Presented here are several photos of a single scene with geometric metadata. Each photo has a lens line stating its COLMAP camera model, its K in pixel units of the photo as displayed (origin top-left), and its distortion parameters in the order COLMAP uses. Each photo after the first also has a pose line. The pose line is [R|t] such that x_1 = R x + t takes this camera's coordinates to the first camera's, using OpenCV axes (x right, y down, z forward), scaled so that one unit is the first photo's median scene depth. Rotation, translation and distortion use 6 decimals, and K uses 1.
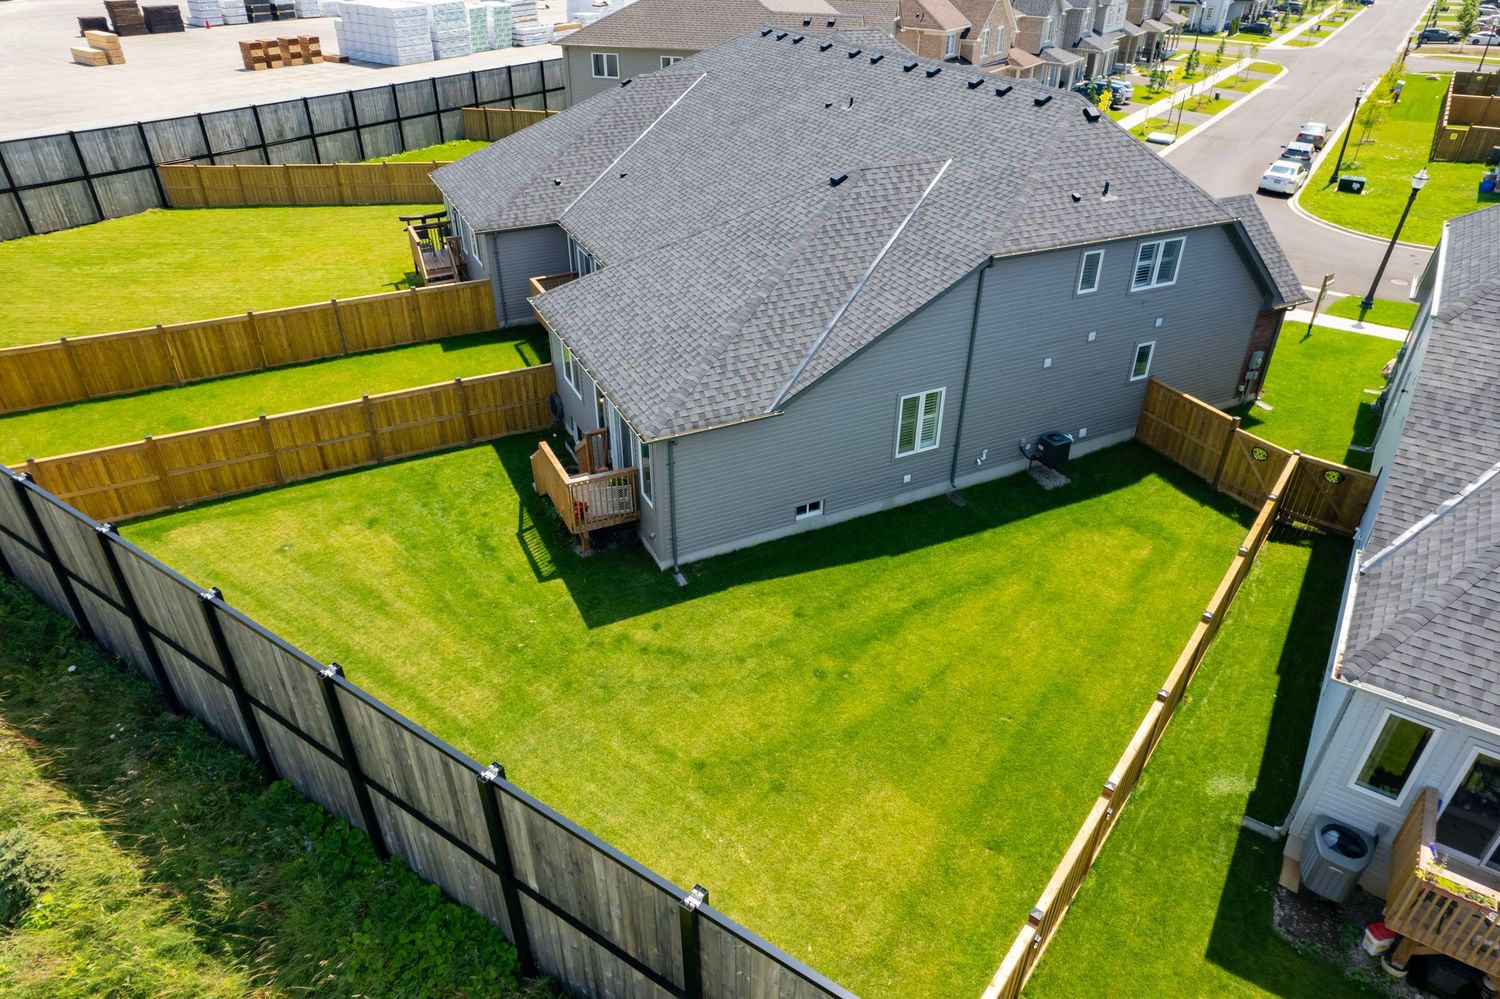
lens RADIAL K [[953.7, 0, 754.8], [0, 953.7, 505.6], [0, 0, 1]] dist [-0.078446, 0.067415]
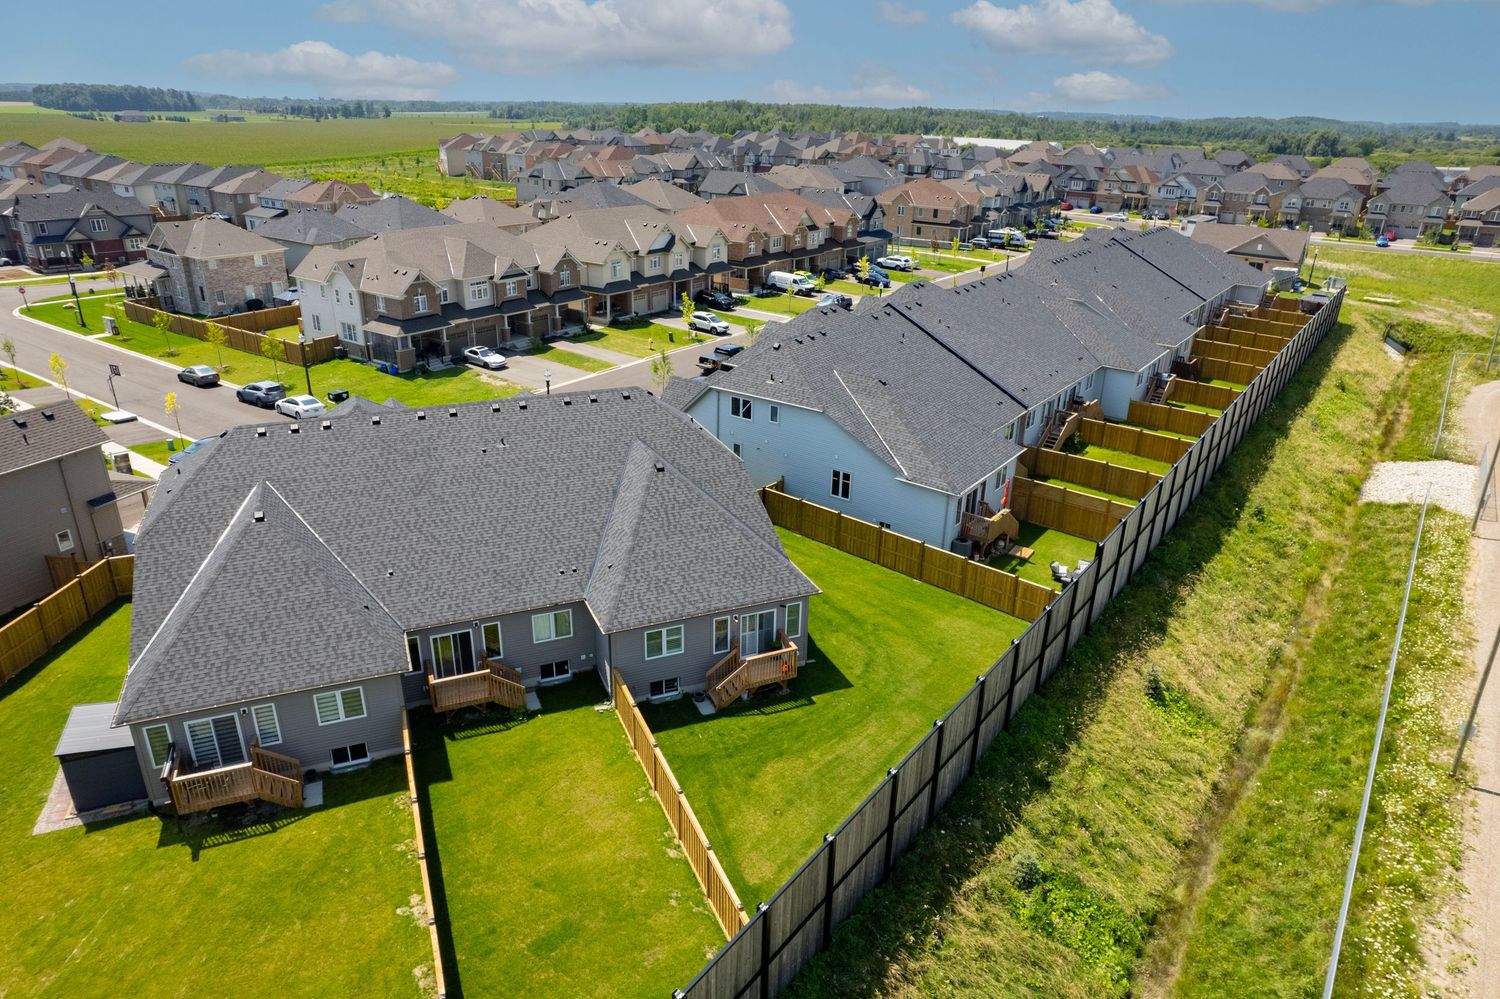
lens RADIAL K [[953.7, 0, 756.3], [0, 953.7, 503.9], [0, 0, 1]] dist [-0.078446, 0.067415]
pose [[0.045064, -0.396574, 0.916896, -1.507304], [0.520702, 0.792613, 0.317228, -0.735536], [-0.852548, 0.463134, 0.242215, 0.432685]]
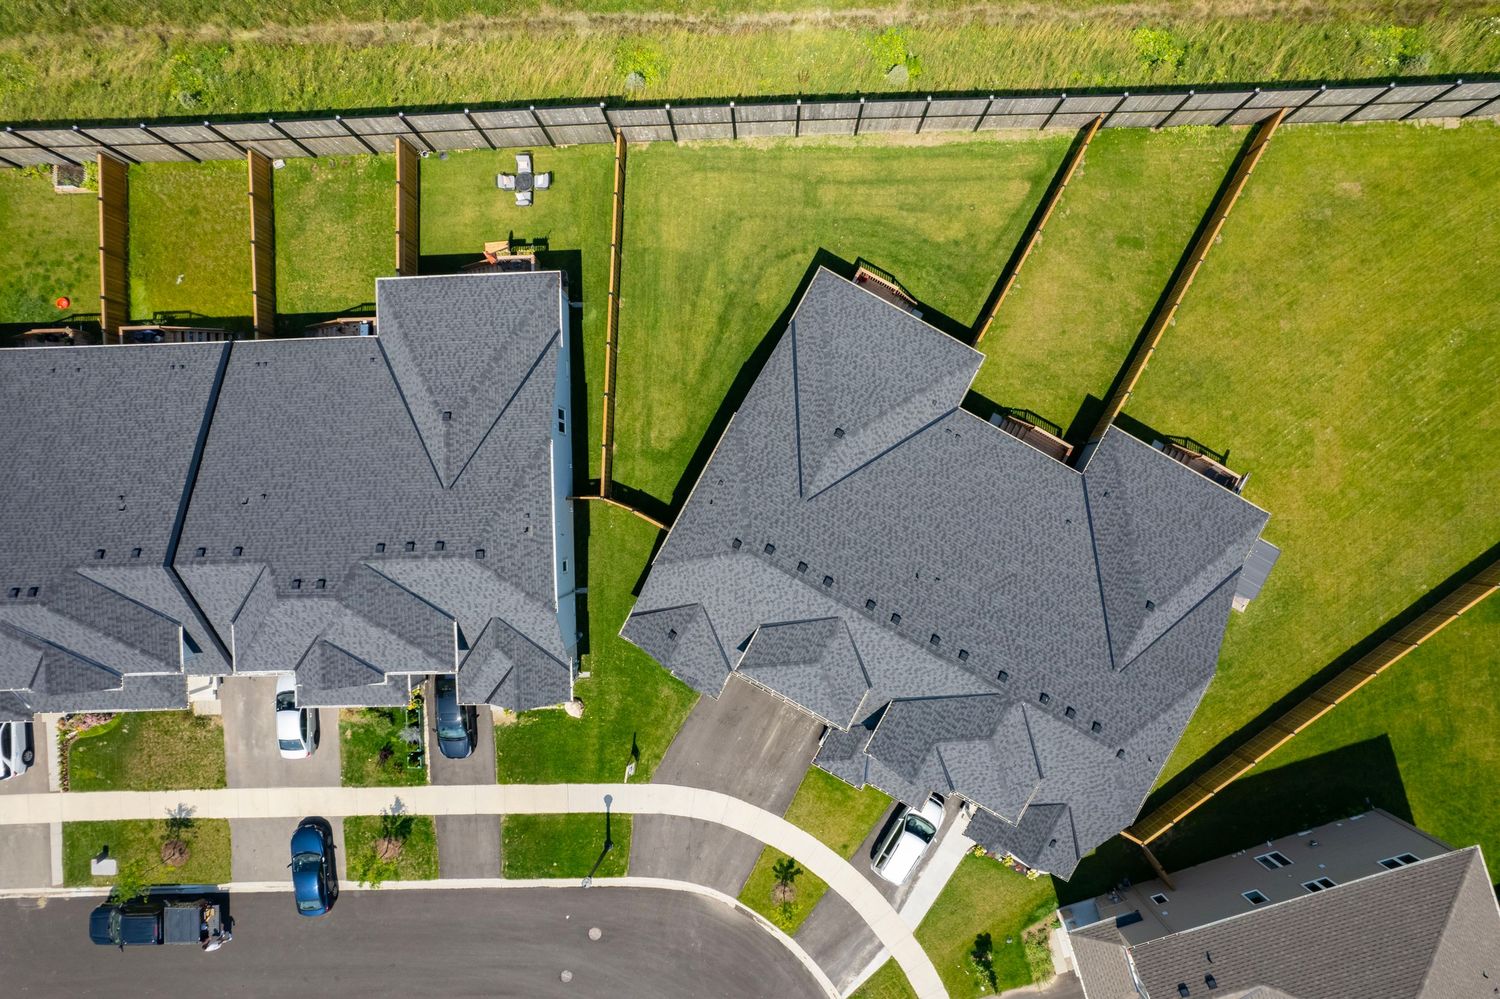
lens RADIAL K [[953.7, 0, 751.6], [0, 953.7, 512.8], [0, 0, 1]] dist [-0.078446, 0.067415]
pose [[-0.816841, 0.576770, 0.010330, 0.286369], [-0.302203, -0.443106, 0.843997, -1.833785], [0.491369, 0.686290, 0.536249, 0.047537]]
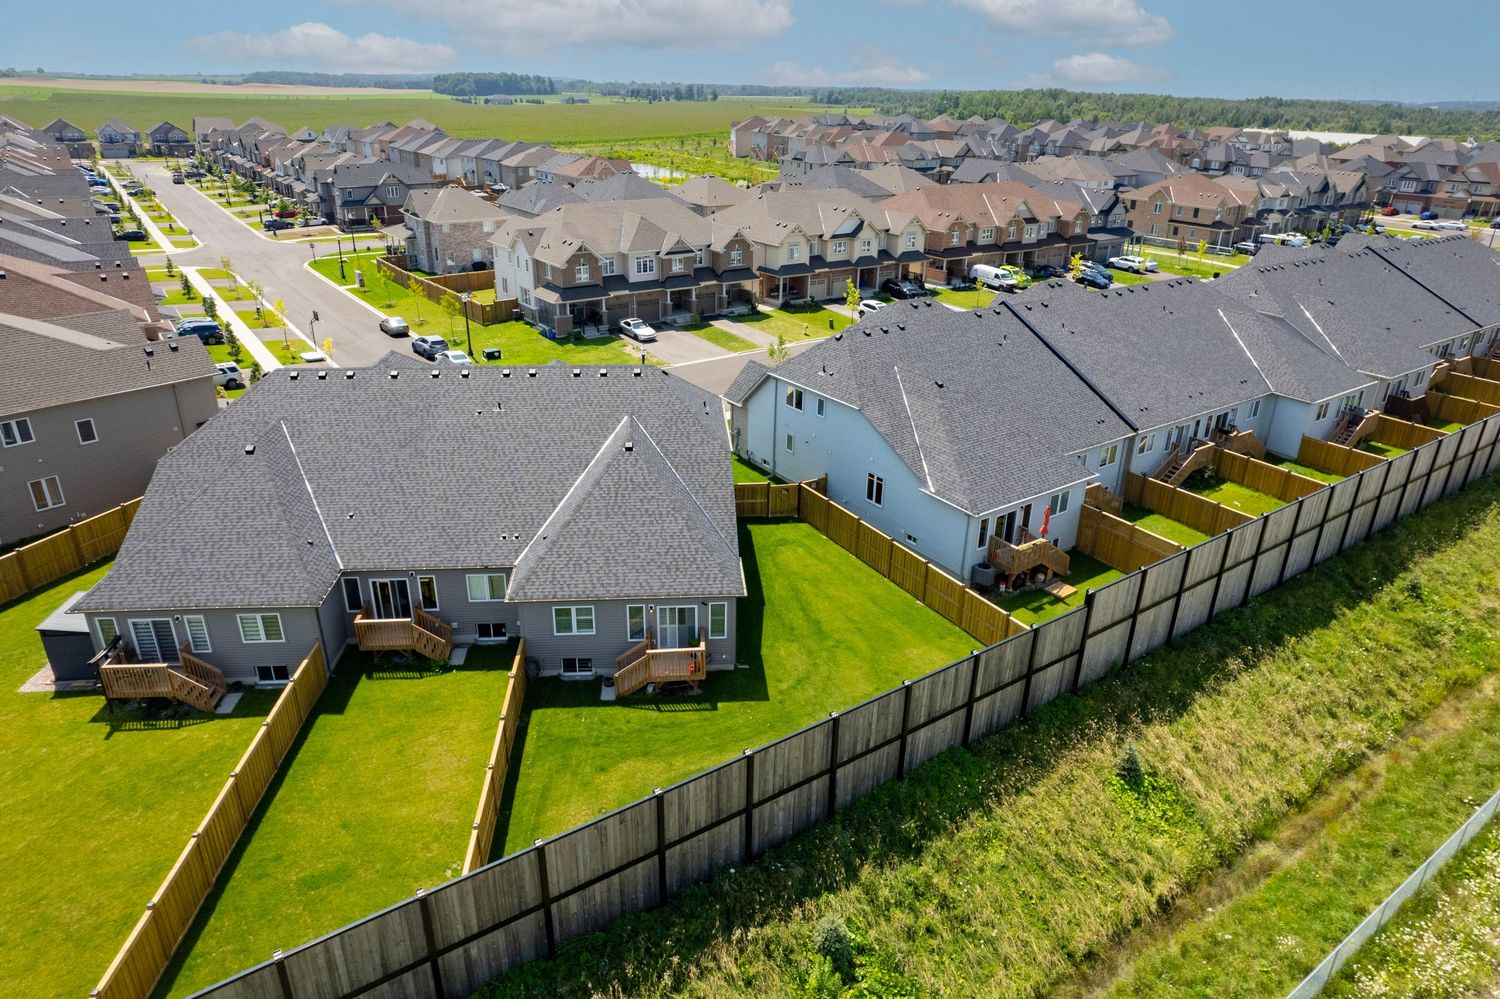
lens RADIAL K [[953.7, 0, 756.9], [0, 953.7, 504.0], [0, 0, 1]] dist [-0.078446, 0.067415]
pose [[0.355066, -0.381642, 0.853392, -1.319499], [0.489300, 0.853714, 0.178205, -0.437398], [-0.796563, 0.354290, 0.489863, -0.008768]]
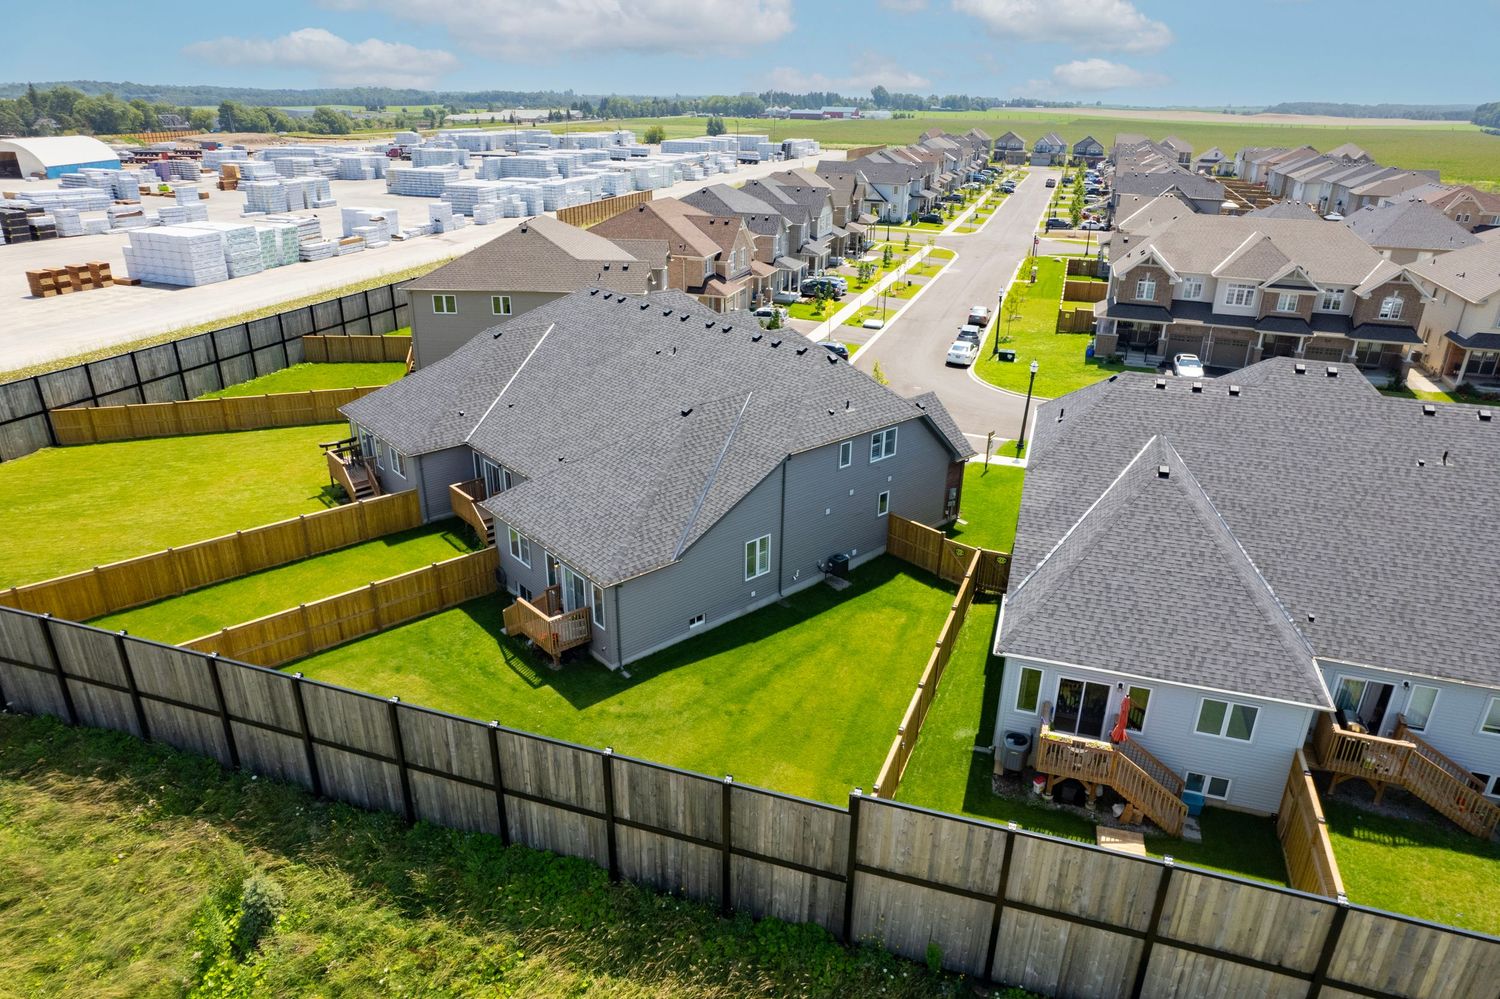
lens RADIAL K [[953.7, 0, 754.5], [0, 953.7, 503.8], [0, 0, 1]] dist [-0.078446, 0.067415]
pose [[0.964559, -0.099565, 0.244363, -0.200930], [0.136906, 0.980514, -0.140890, 0.045948], [-0.225574, 0.169352, 0.959394, -0.515555]]
